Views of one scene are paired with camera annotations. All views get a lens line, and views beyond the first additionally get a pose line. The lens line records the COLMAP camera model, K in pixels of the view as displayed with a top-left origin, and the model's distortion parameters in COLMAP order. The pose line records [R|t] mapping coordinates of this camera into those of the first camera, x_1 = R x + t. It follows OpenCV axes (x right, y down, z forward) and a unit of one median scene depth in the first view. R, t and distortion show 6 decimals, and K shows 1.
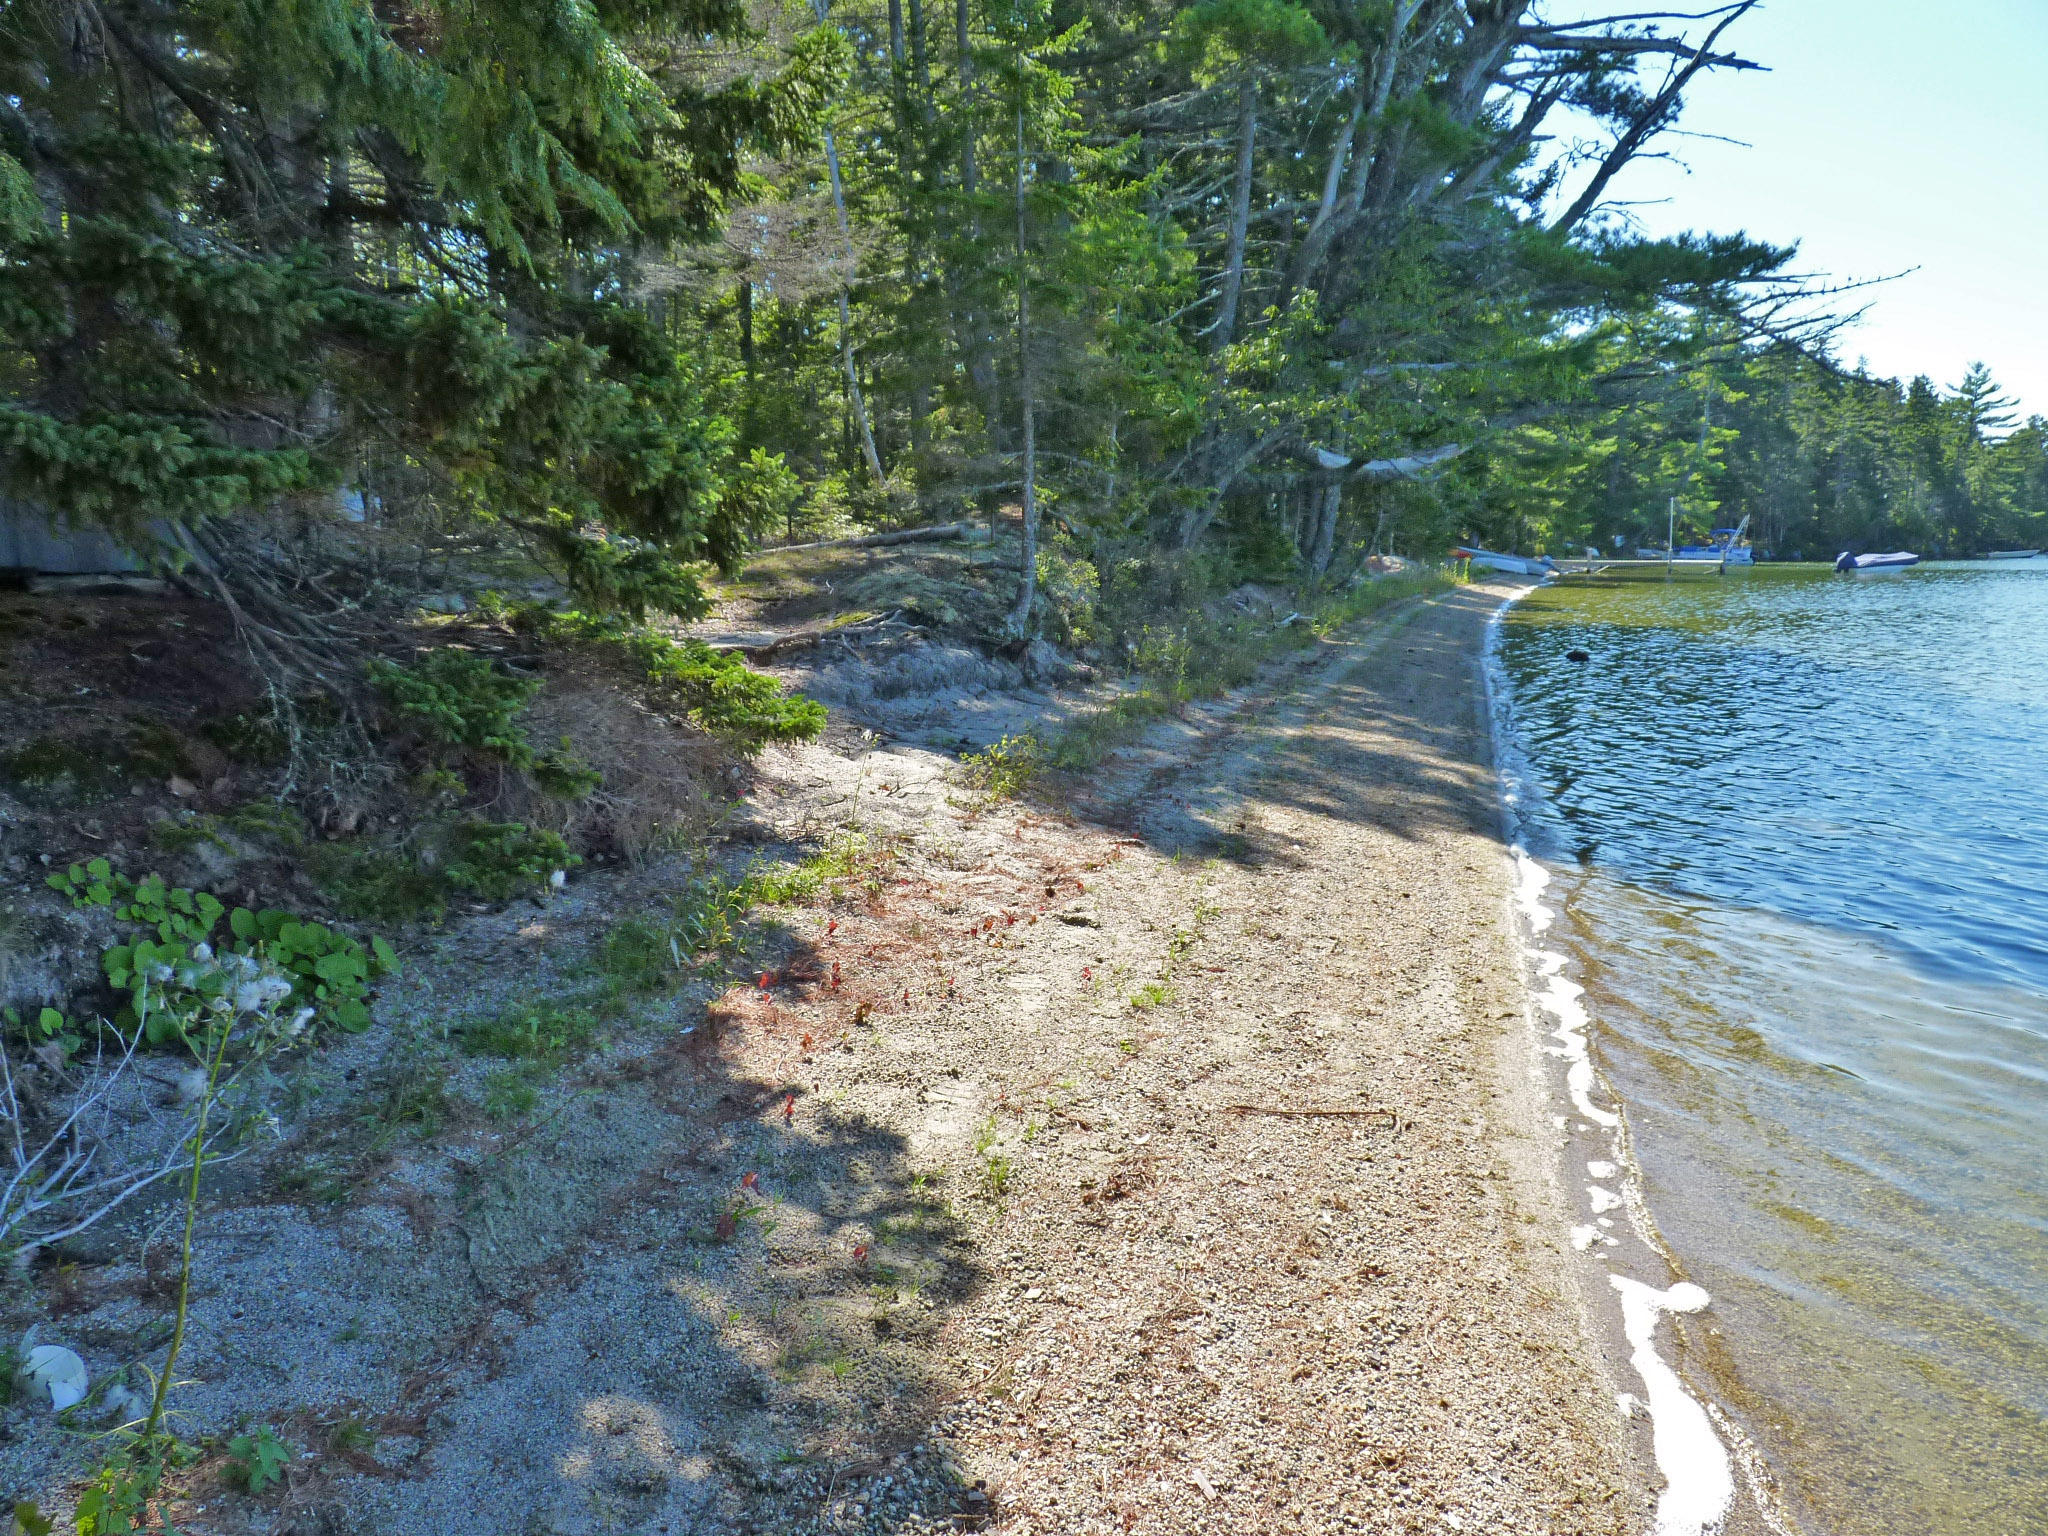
lens RADIAL K [[1613.8, 0, 1026.0], [0, 1613.8, 767.1], [0, 0, 1]] dist [0.000611, 0.001858]
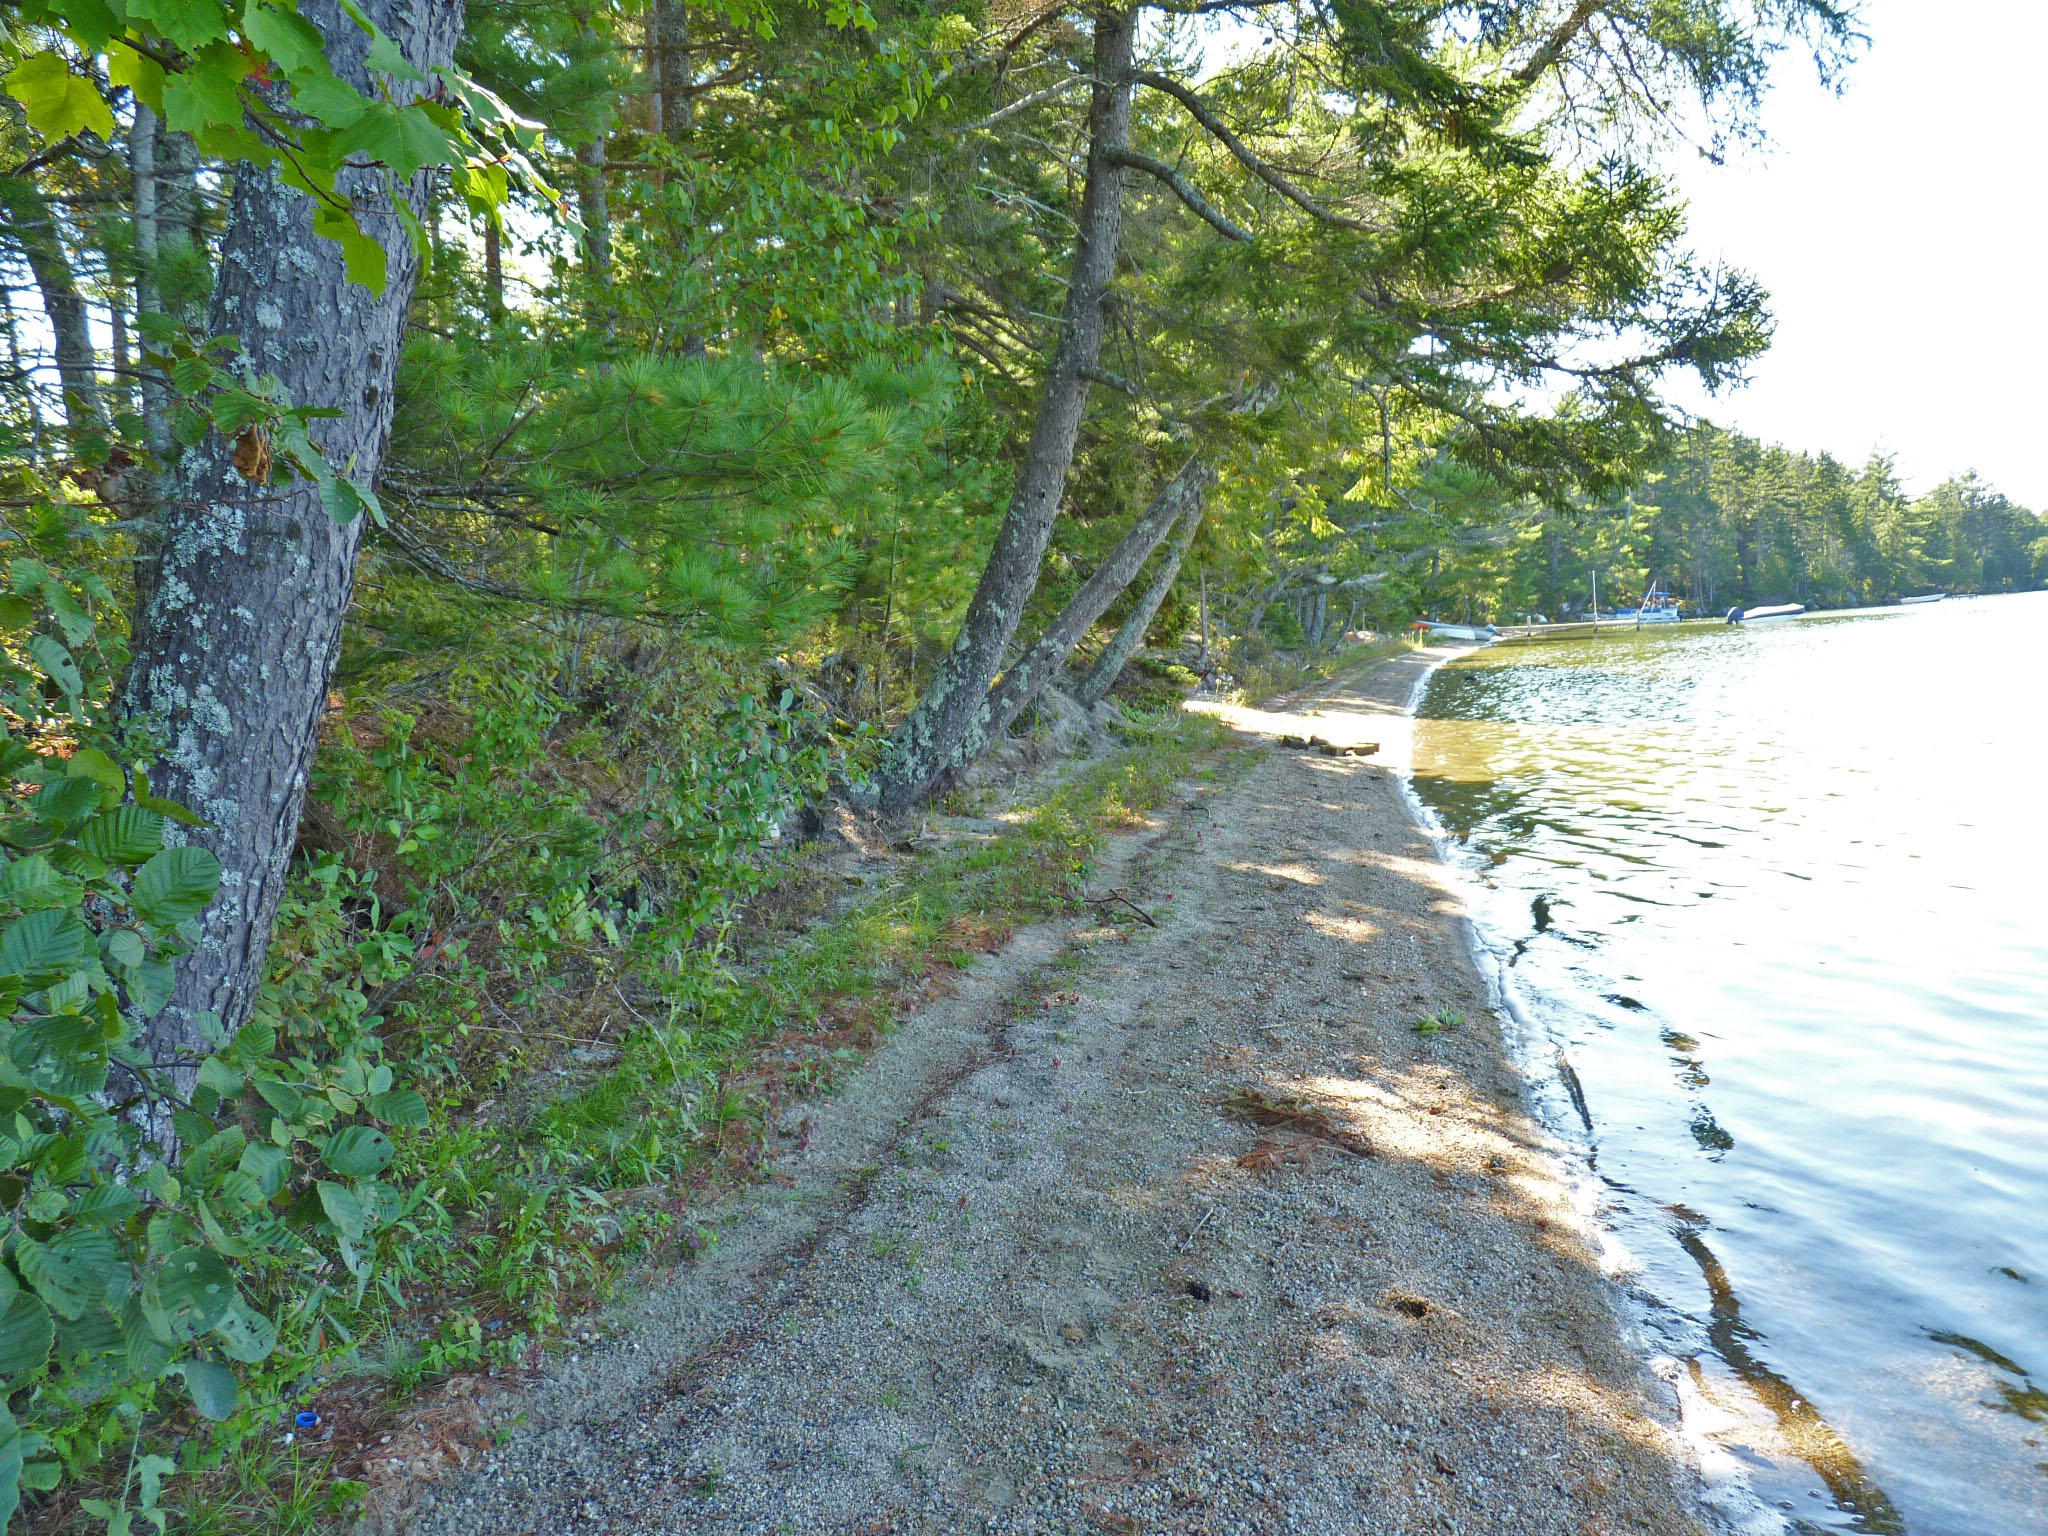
lens RADIAL K [[1613.8, 0, 1022.5], [0, 1613.8, 766.4], [0, 0, 1]] dist [0.000611, 0.001858]
pose [[0.998275, -0.058422, 0.005873, -0.029011], [0.058671, 0.996436, -0.060604, 0.018665], [-0.002312, 0.060844, 0.998145, -0.134314]]
